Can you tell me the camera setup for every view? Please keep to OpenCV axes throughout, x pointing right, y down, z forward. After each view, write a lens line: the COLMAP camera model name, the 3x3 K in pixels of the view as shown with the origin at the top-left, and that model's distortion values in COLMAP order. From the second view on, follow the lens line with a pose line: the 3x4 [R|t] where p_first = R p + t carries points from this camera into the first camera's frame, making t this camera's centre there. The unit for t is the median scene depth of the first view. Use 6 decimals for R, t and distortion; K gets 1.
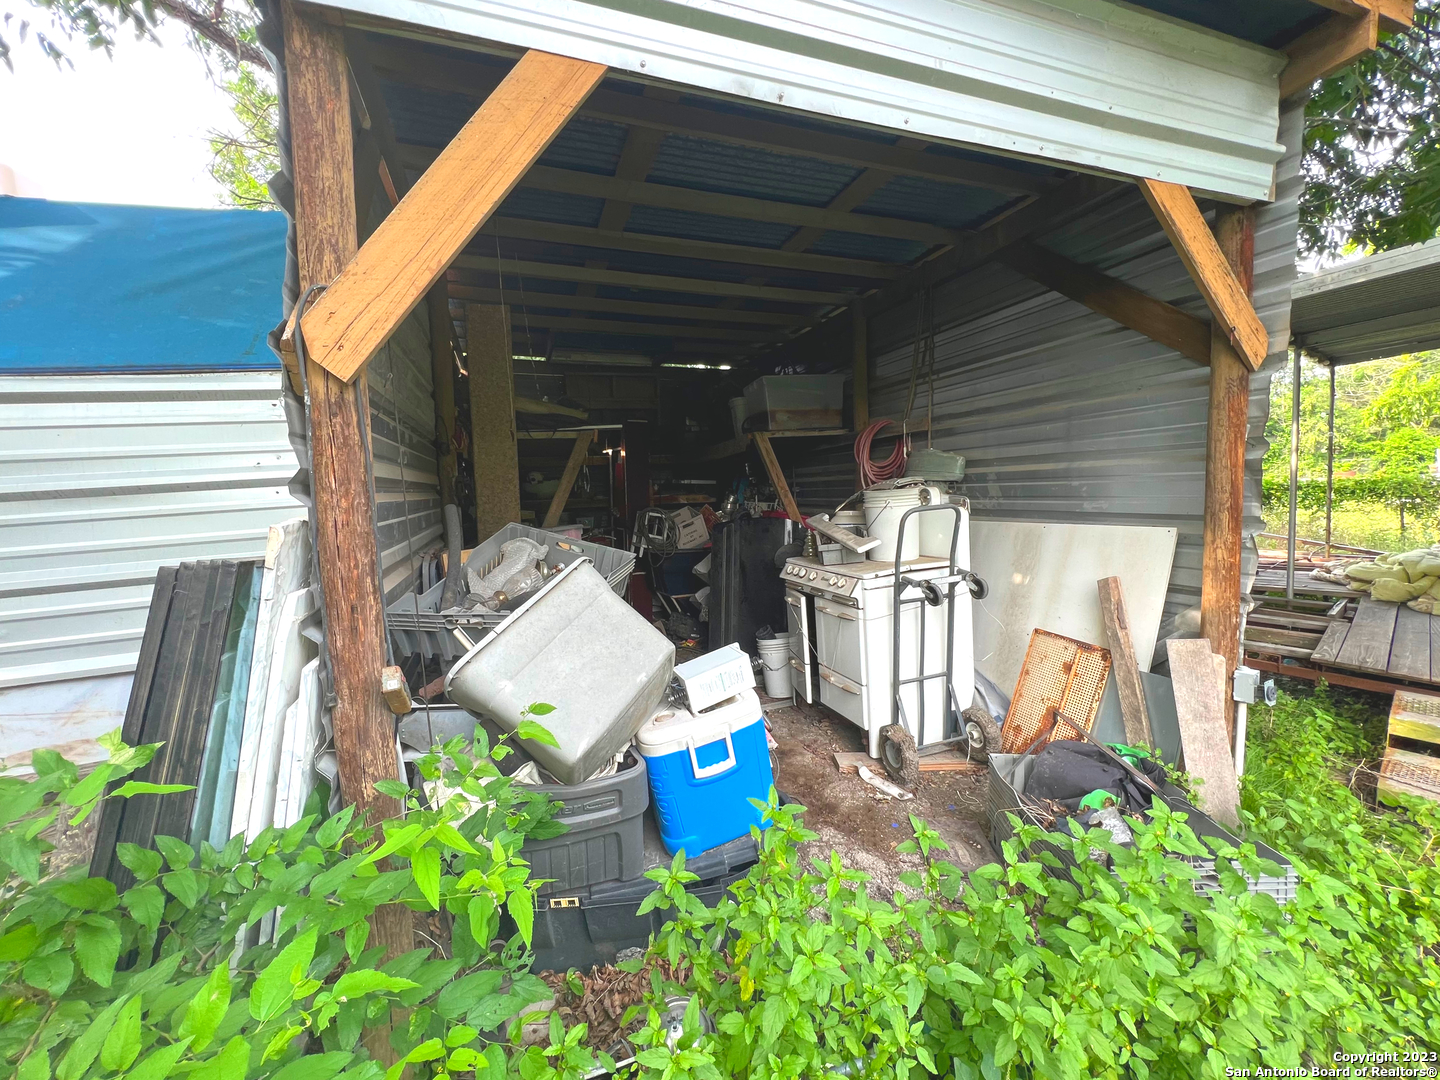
lens RADIAL K [[601.7, 0, 720.0], [0, 601.7, 540.0], [0, 0, 1]] dist [-0.001589, -0.000352]
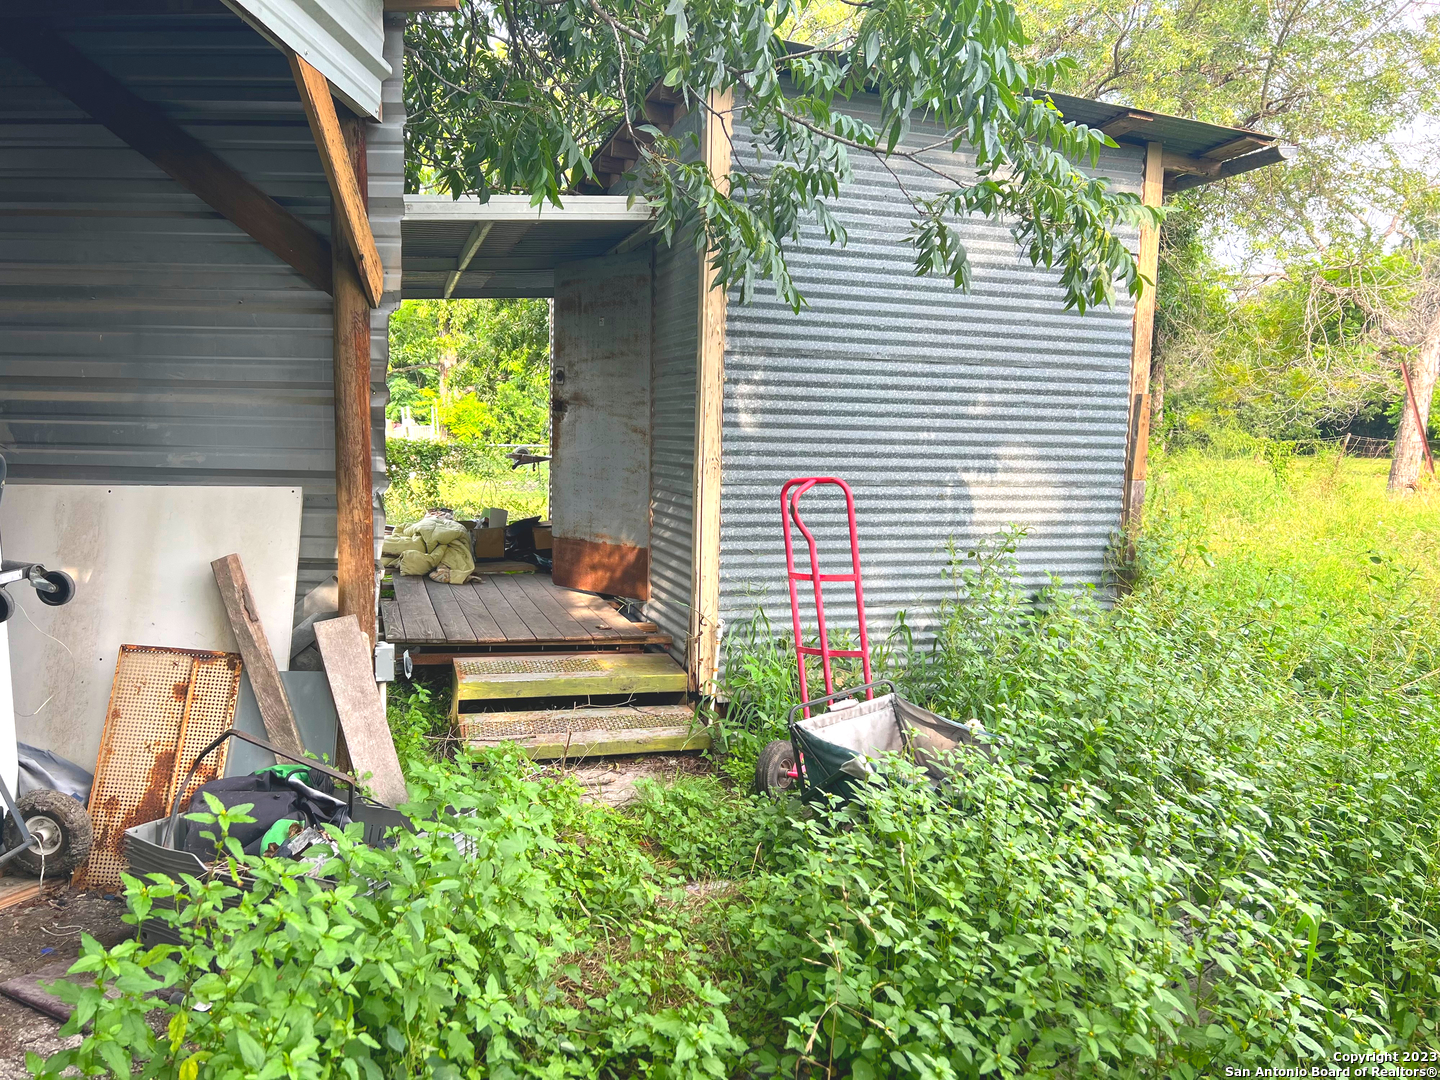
lens RADIAL K [[1181.5, 0, 721.4], [0, 1181.5, 605.4], [0, 0, 1]] dist [0.002793, -0.007538]
pose [[0.344927, -0.089598, 0.934344, -0.538871], [0.047463, 0.995825, 0.077972, 0.040939], [-0.937429, 0.017452, 0.347739, -0.074257]]
